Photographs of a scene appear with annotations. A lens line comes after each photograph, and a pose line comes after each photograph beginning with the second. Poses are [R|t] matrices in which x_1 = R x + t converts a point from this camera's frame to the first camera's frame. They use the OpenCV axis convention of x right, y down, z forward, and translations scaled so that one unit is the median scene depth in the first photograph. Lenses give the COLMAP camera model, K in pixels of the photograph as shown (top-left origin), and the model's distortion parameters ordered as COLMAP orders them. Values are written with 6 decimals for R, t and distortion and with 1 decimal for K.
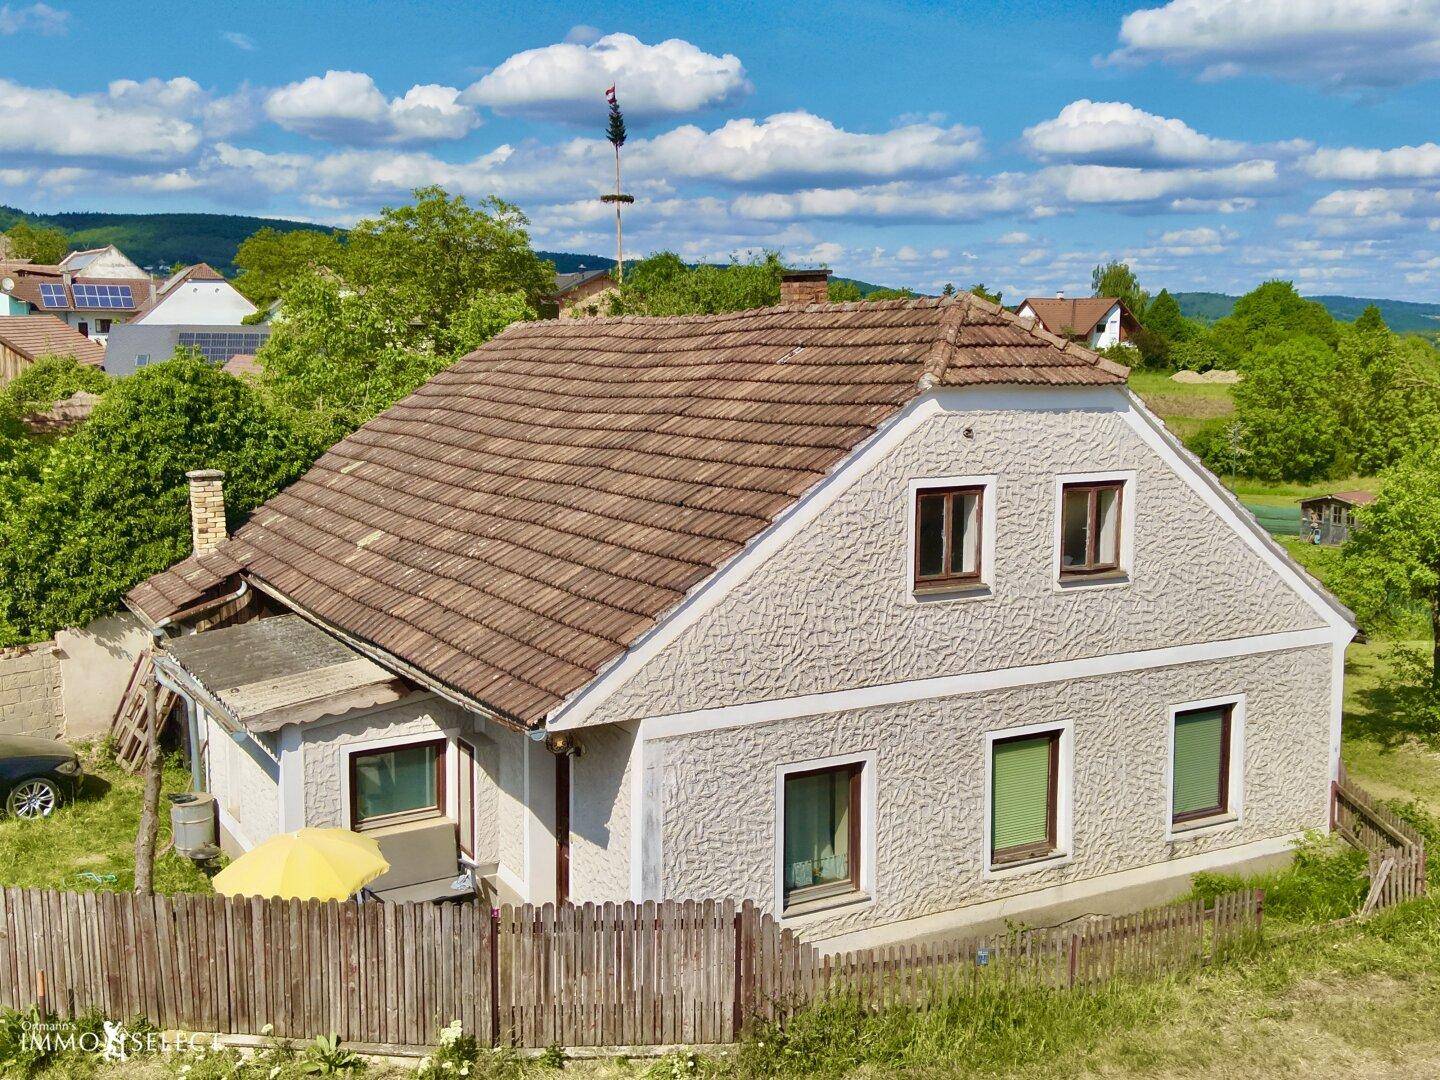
lens RADIAL K [[1479.6, 0, 758.8], [0, 1479.6, 538.3], [0, 0, 1]] dist [0.214463, -0.499040]
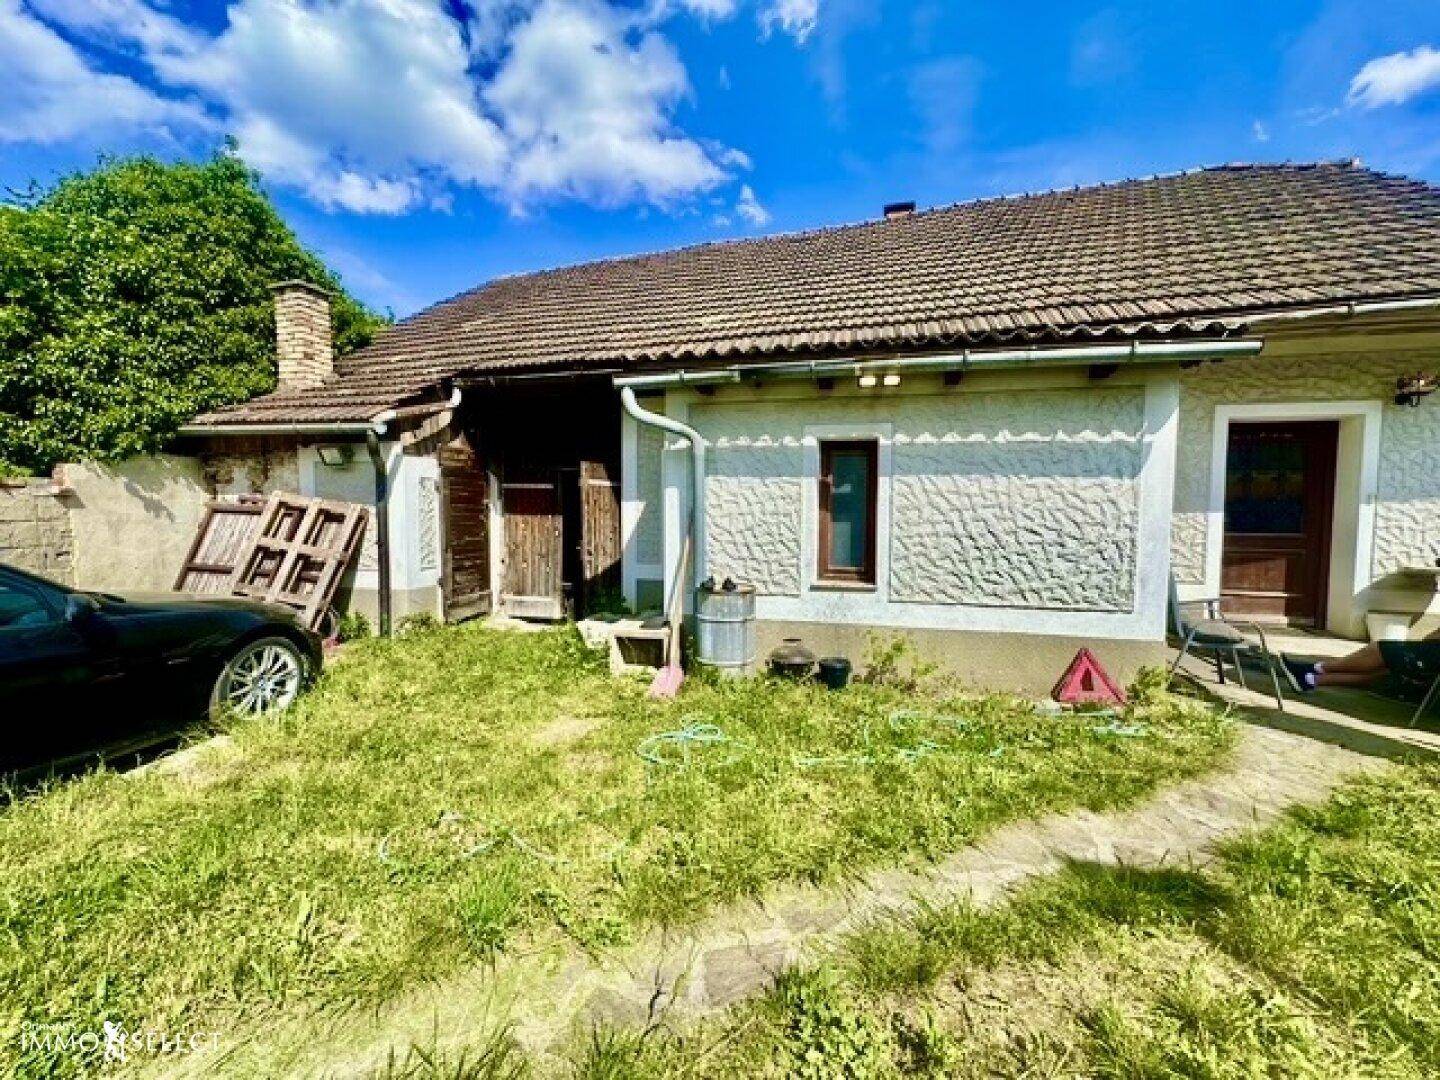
lens RADIAL K [[578.7, 0, 720.0], [0, 578.7, 540.0], [0, 0, 1]] dist [-0.000464, 0.000076]
pose [[0.729035, -0.041549, 0.683214, -0.624190], [0.094640, 0.994688, -0.040497, 0.185609], [-0.677902, 0.094183, 0.729094, 0.939772]]
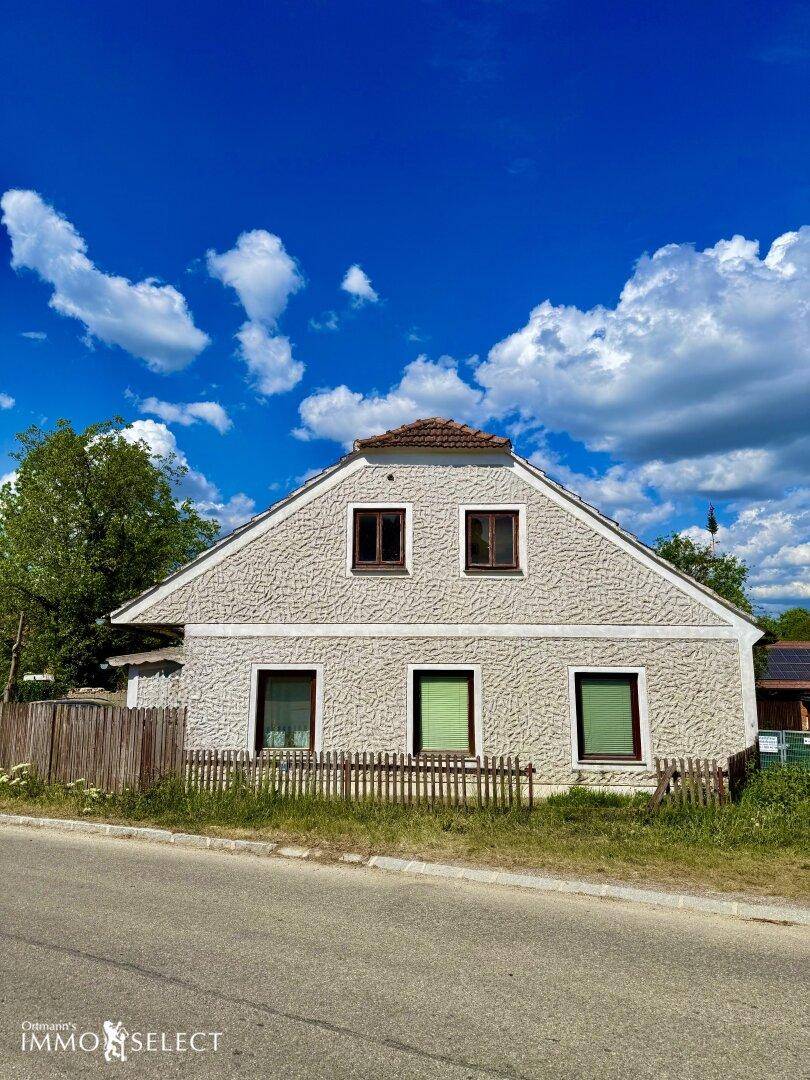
lens RADIAL K [[752.2, 0, 398.6], [0, 752.2, 541.0], [0, 0, 1]] dist [0.146457, -0.245658]
pose [[0.838110, -0.088509, -0.538273, 0.556086], [-0.074505, 0.958929, -0.273686, 0.213941], [0.540389, 0.269483, 0.797094, 0.314743]]
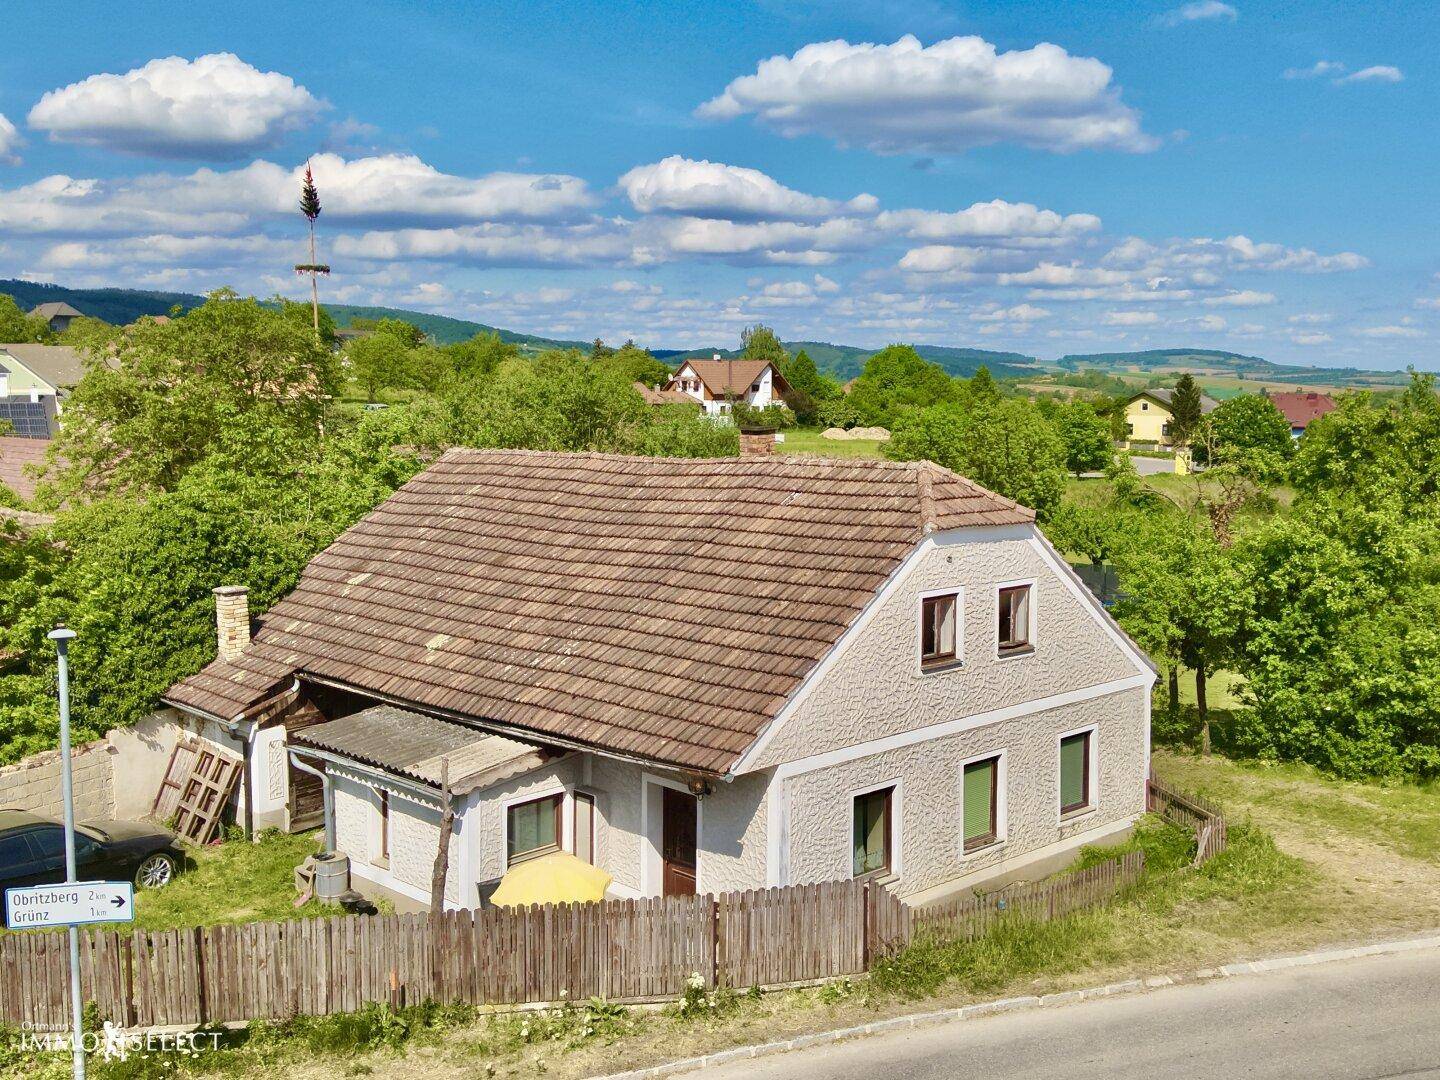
lens RADIAL K [[1479.6, 0, 758.8], [0, 1479.6, 538.3], [0, 0, 1]] dist [0.214463, -0.499040]
pose [[0.968781, -0.029426, 0.246166, -0.379446], [0.036550, 0.999033, -0.024423, -0.057581], [-0.245209, 0.032658, 0.968920, -0.369182]]
